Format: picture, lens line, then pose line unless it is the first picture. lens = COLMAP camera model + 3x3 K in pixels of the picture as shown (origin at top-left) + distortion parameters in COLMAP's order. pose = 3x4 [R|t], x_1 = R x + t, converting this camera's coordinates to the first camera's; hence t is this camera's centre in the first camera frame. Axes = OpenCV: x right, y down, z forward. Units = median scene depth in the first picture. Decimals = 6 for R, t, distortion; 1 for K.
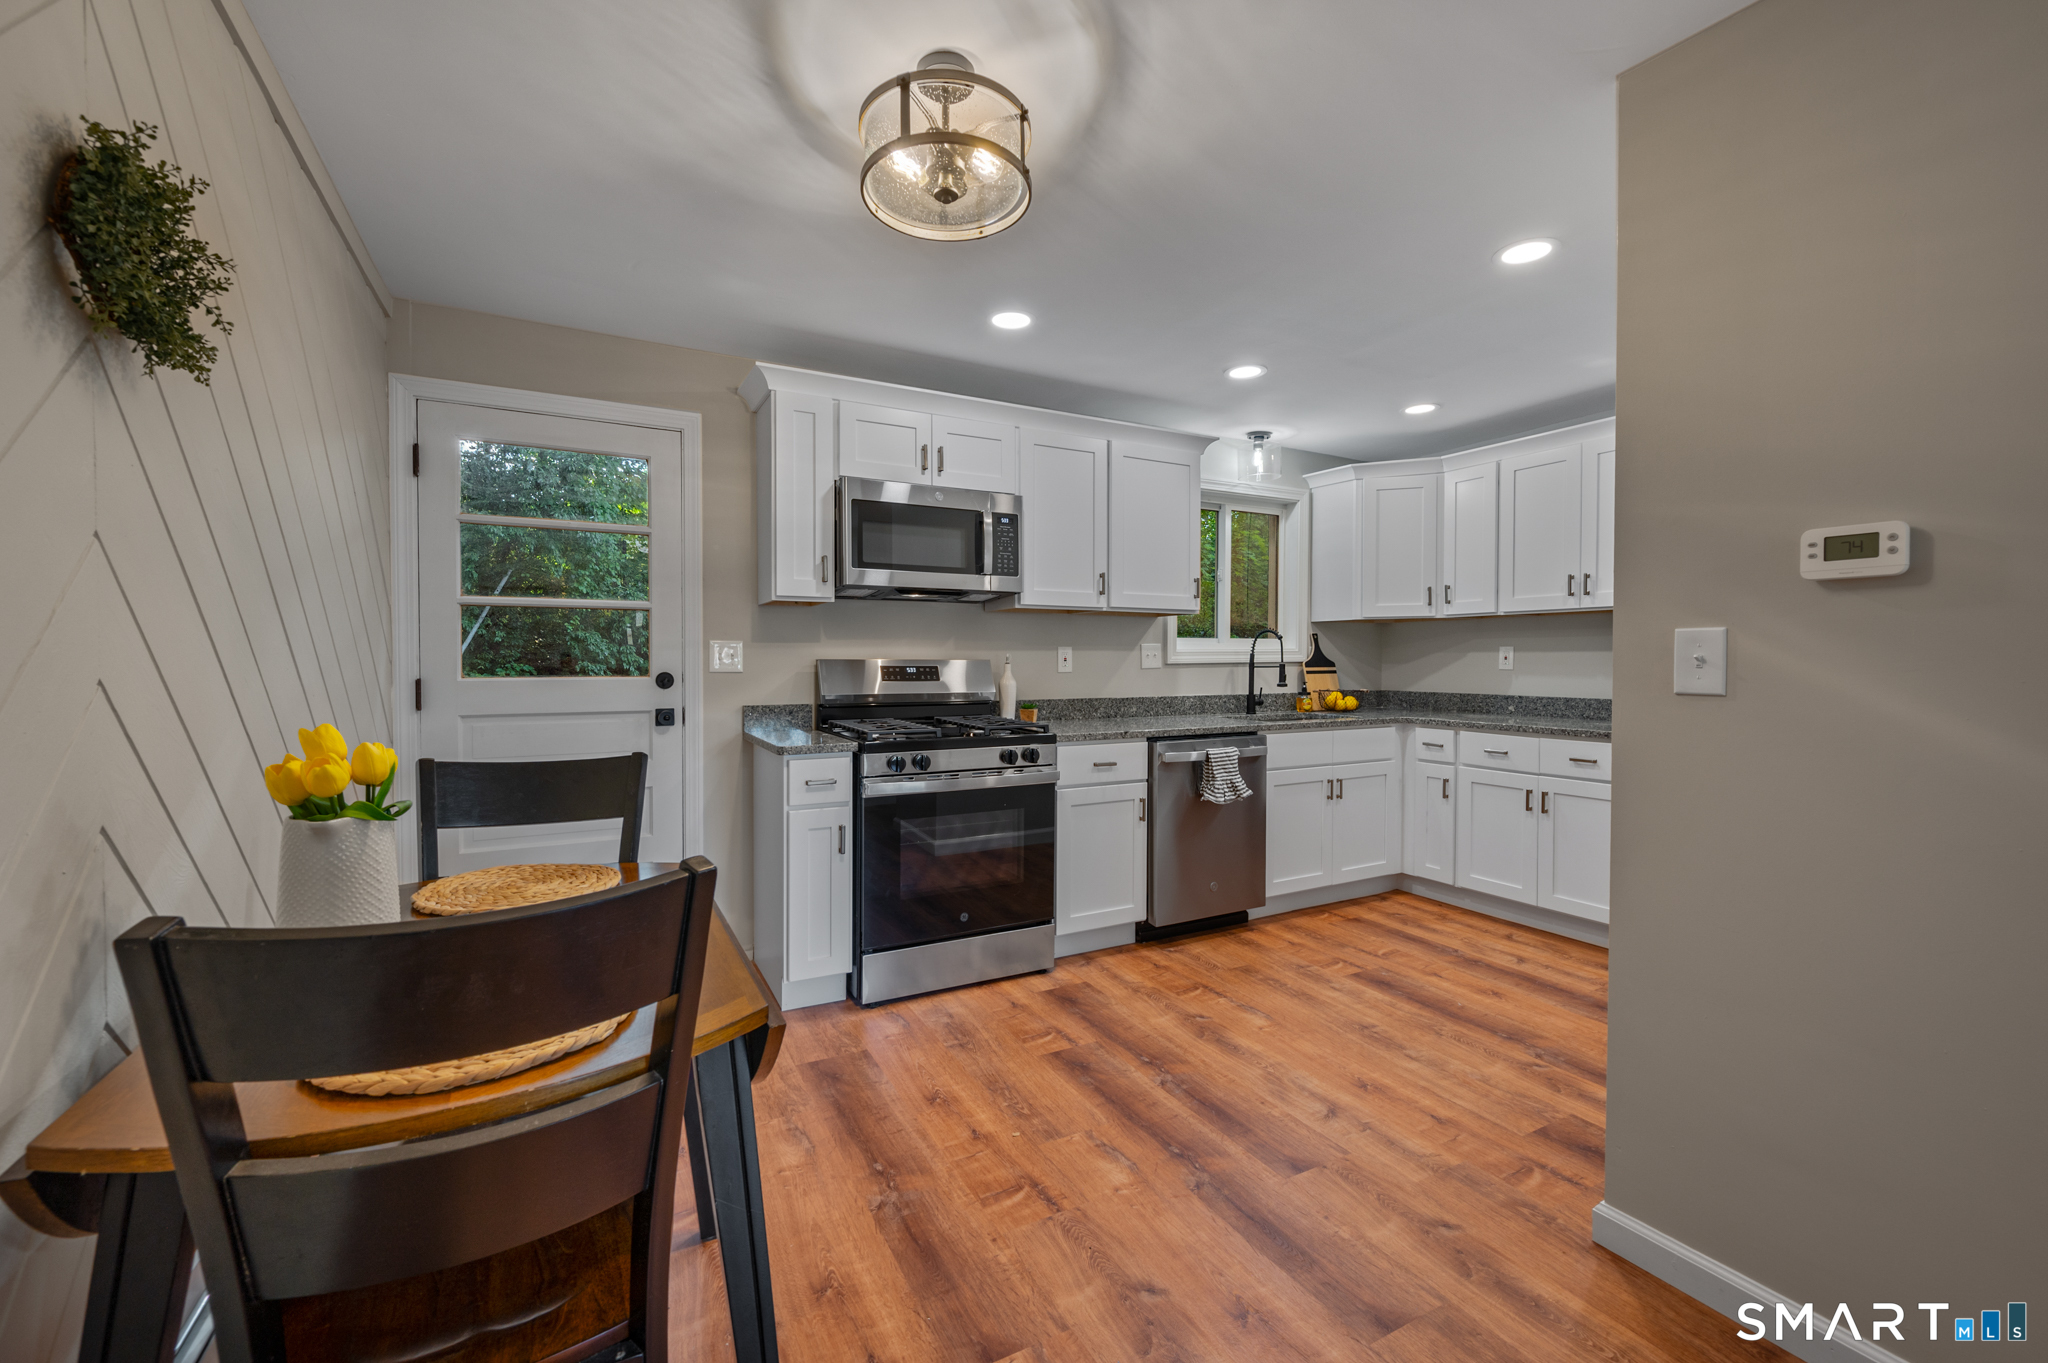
lens RADIAL K [[831.1, 0, 1025.2], [0, 831.1, 675.8], [0, 0, 1]] dist [-0.000448, -0.000090]
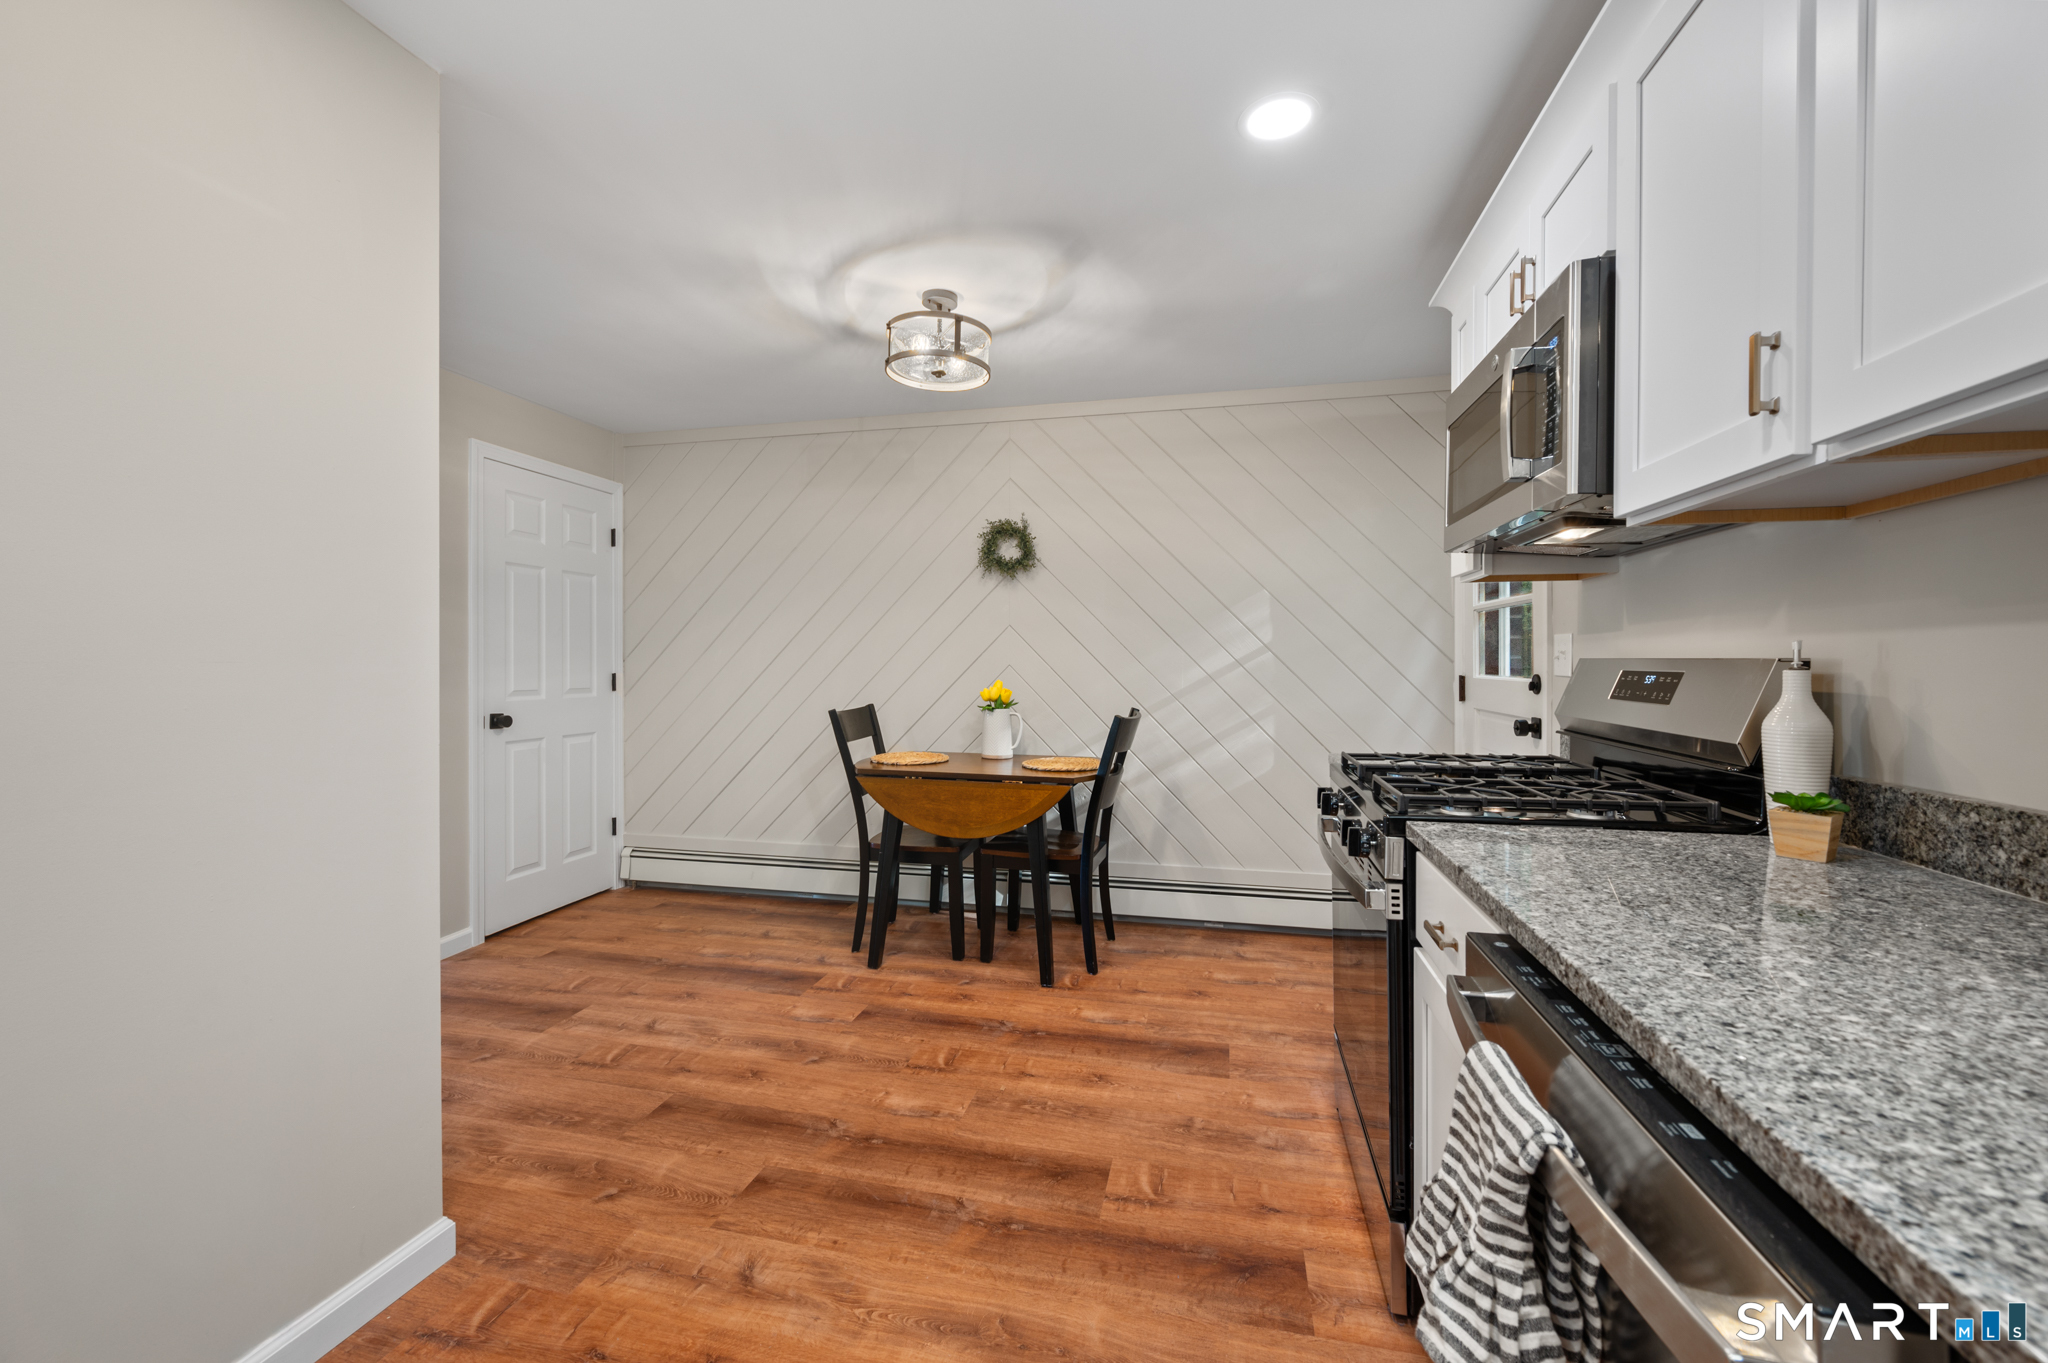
lens RADIAL K [[812.0, 0, 1028.1], [0, 812.0, 668.6], [0, 0, 1]] dist [0.000305, -0.000063]
pose [[-0.661100, 0.005899, -0.750275, 0.512587], [-0.014933, 0.999668, 0.021018, -0.019843], [0.750149, 0.025099, -0.660792, 1.141607]]
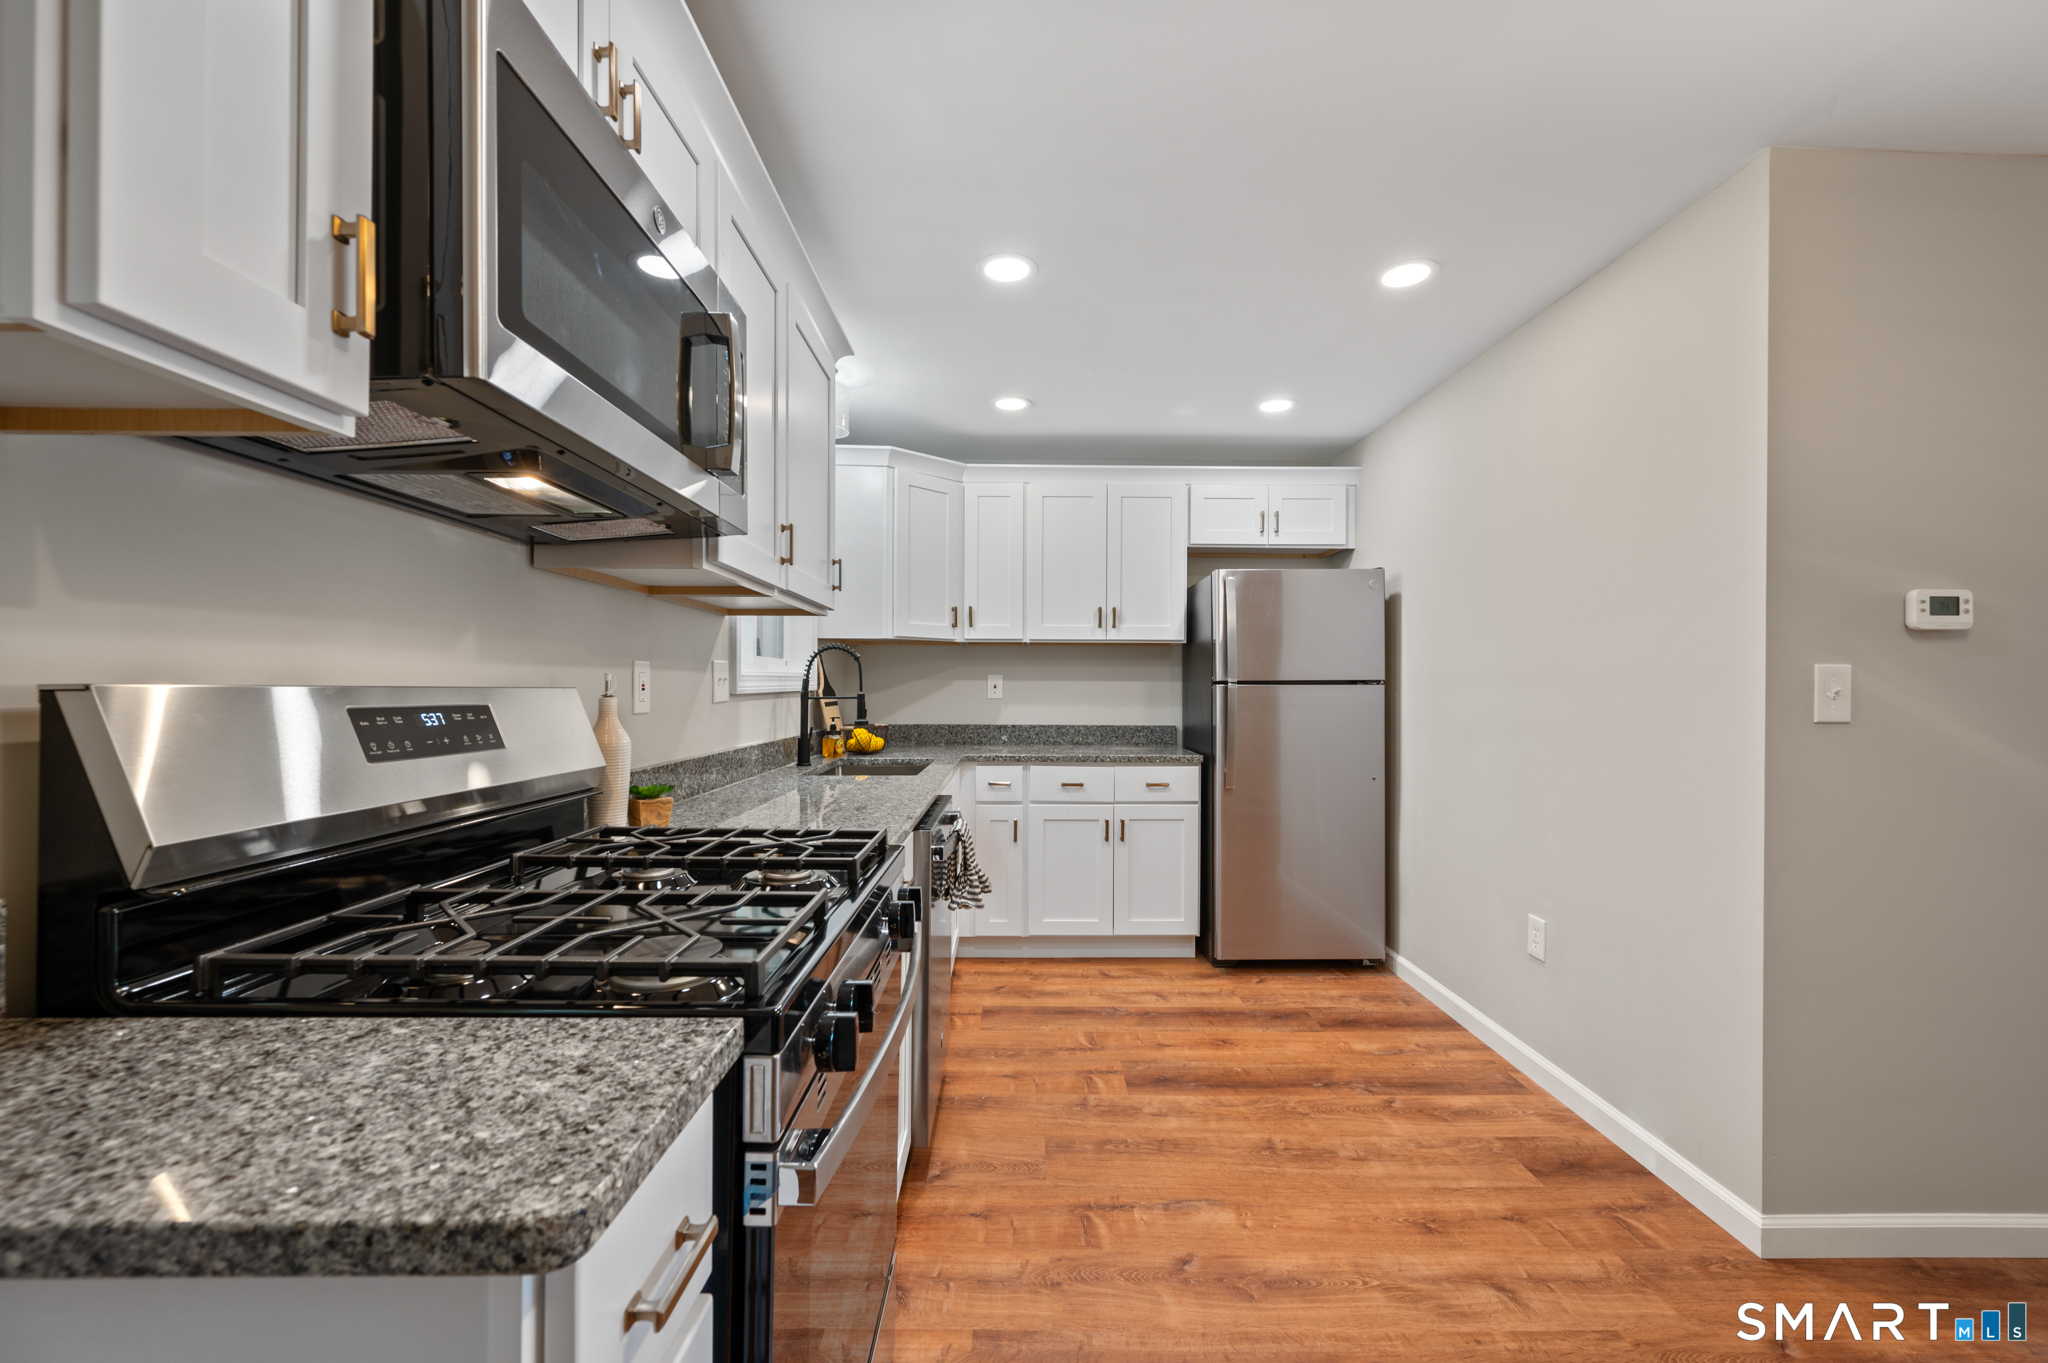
lens RADIAL K [[813.1, 0, 1031.2], [0, 813.1, 685.6], [0, 0, 1]] dist [-0.000226, 0.000297]
pose [[0.460321, 0.004484, 0.887741, -0.338115], [0.013020, 0.999846, -0.011801, -0.014465], [-0.887657, 0.016991, 0.460192, 0.715982]]
